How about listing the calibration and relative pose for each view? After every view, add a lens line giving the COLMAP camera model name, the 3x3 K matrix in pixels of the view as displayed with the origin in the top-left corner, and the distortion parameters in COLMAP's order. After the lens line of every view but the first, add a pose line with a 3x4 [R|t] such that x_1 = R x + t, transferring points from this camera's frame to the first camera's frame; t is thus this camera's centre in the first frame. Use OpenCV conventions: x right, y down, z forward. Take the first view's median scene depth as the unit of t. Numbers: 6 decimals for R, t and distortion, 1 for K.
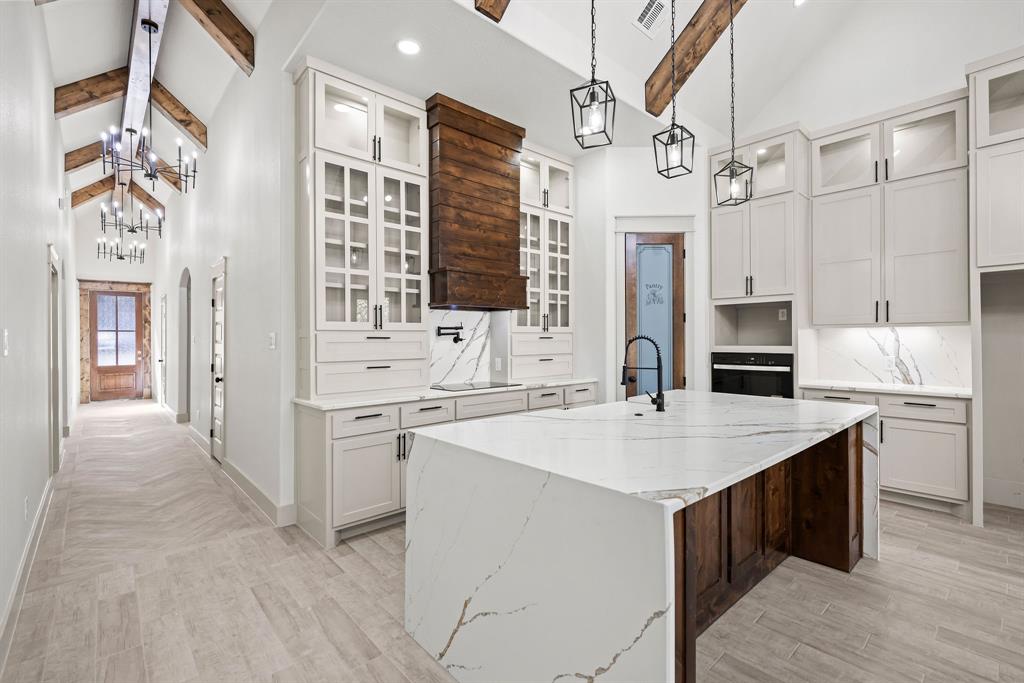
lens RADIAL K [[461.2, 0, 515.0], [0, 461.2, 337.4], [0, 0, 1]] dist [-0.000673, -0.001452]
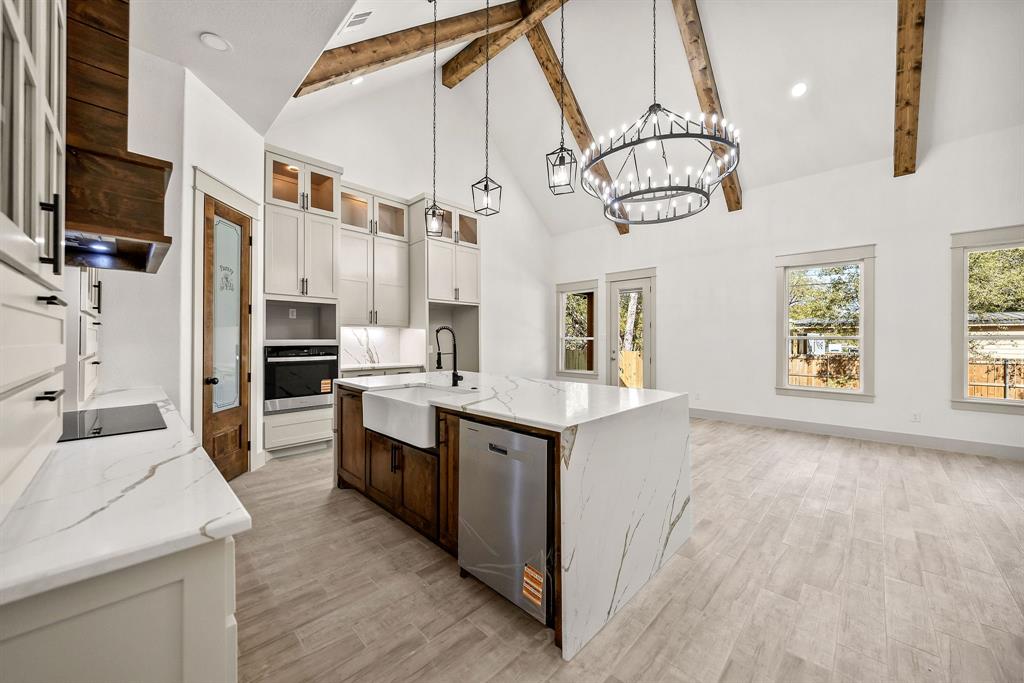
lens RADIAL K [[367.7, 0, 508.2], [0, 367.7, 341.5], [0, 0, 1]] dist [-0.010295, -0.000424]
pose [[-0.052844, -0.000539, 0.998603, -0.476651], [-0.005324, 0.999986, 0.000258, 0.023218], [-0.998589, -0.005302, -0.052846, 0.612815]]
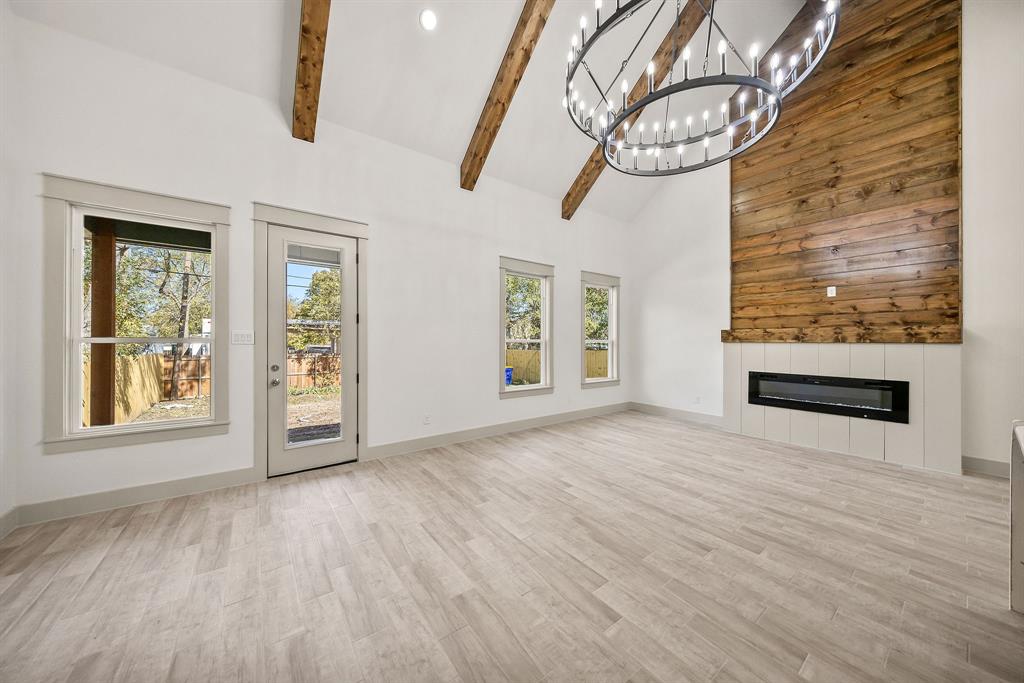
lens RADIAL K [[347.2, 0, 508.6], [0, 347.2, 340.5], [0, 0, 1]] dist [-0.008159, 0.000847]
pose [[-0.994712, 0.003129, 0.102656, 0.668557], [0.003095, 0.999995, -0.000498, 0.004569], [-0.102657, -0.000178, -0.994717, 0.771366]]
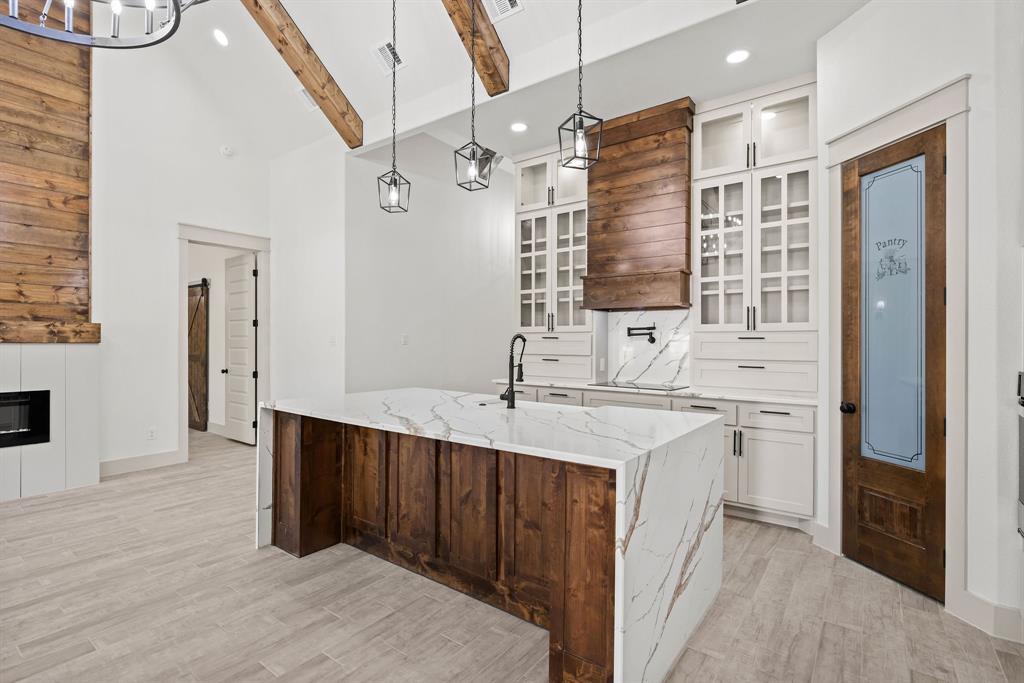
lens RADIAL K [[493.4, 0, 507.6], [0, 493.4, 340.6], [0, 0, 1]] dist [-0.001703, -0.000584]
pose [[0.184924, 0.004185, -0.982744, 0.938012], [-0.001537, 0.999991, 0.003969, 0.003050], [0.982752, 0.000777, 0.184929, 0.533879]]
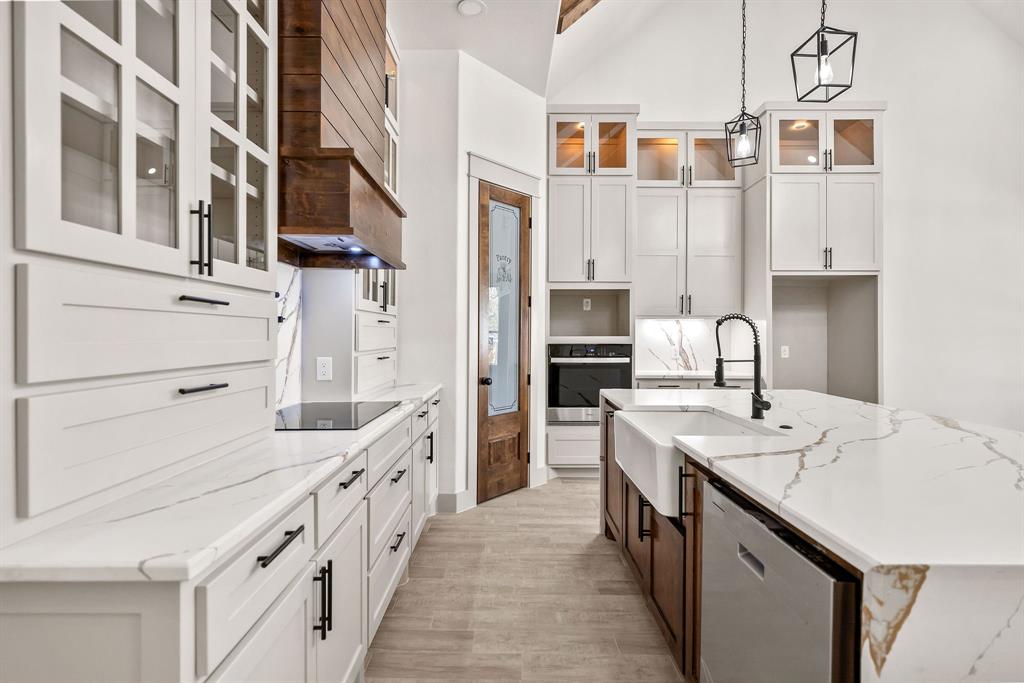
lens RADIAL K [[493.4, 0, 515.0], [0, 493.4, 339.2], [0, 0, 1]] dist [-0.001703, -0.000584]
pose [[0.671648, 0.000390, 0.740870, -0.350785], [-0.007914, 0.999947, 0.006648, 0.021626], [-0.740828, -0.010328, 0.671615, 0.514717]]
